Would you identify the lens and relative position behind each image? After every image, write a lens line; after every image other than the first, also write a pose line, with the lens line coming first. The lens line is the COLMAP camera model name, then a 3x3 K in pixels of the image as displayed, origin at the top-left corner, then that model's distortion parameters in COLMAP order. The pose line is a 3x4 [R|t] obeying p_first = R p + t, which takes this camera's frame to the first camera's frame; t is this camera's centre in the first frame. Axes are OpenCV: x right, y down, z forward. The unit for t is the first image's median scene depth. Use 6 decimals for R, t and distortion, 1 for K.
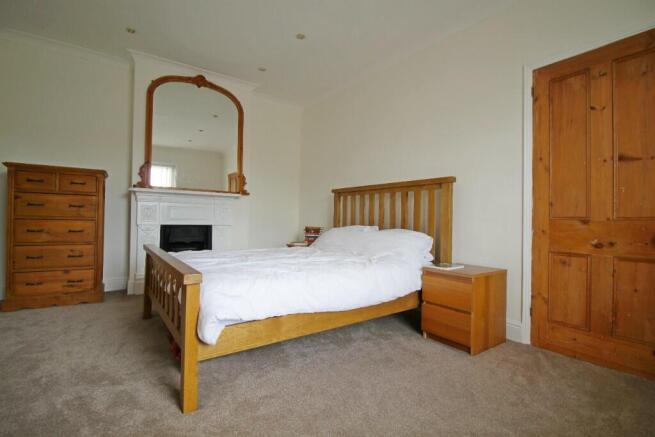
lens RADIAL K [[312.0, 0, 330.1], [0, 312.0, 218.3], [0, 0, 1]] dist [-0.016105, -0.001071]
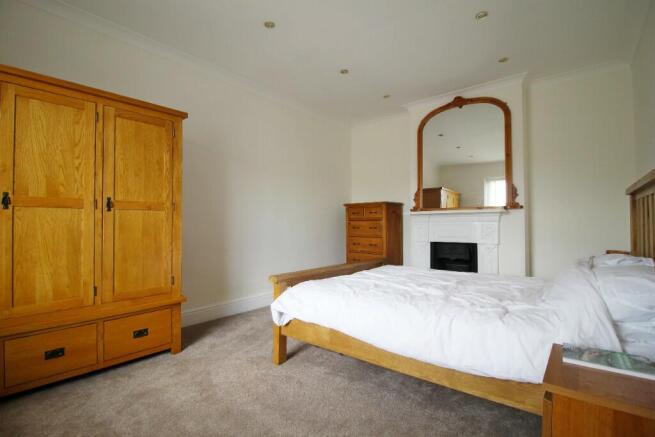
lens RADIAL K [[312.0, 0, 330.1], [0, 312.0, 218.3], [0, 0, 1]] dist [-0.016105, -0.001071]
pose [[0.259713, -0.044832, -0.964645, 0.559102], [0.006289, 0.998979, -0.044734, -0.020175], [0.965665, 0.005551, 0.259730, 0.411181]]
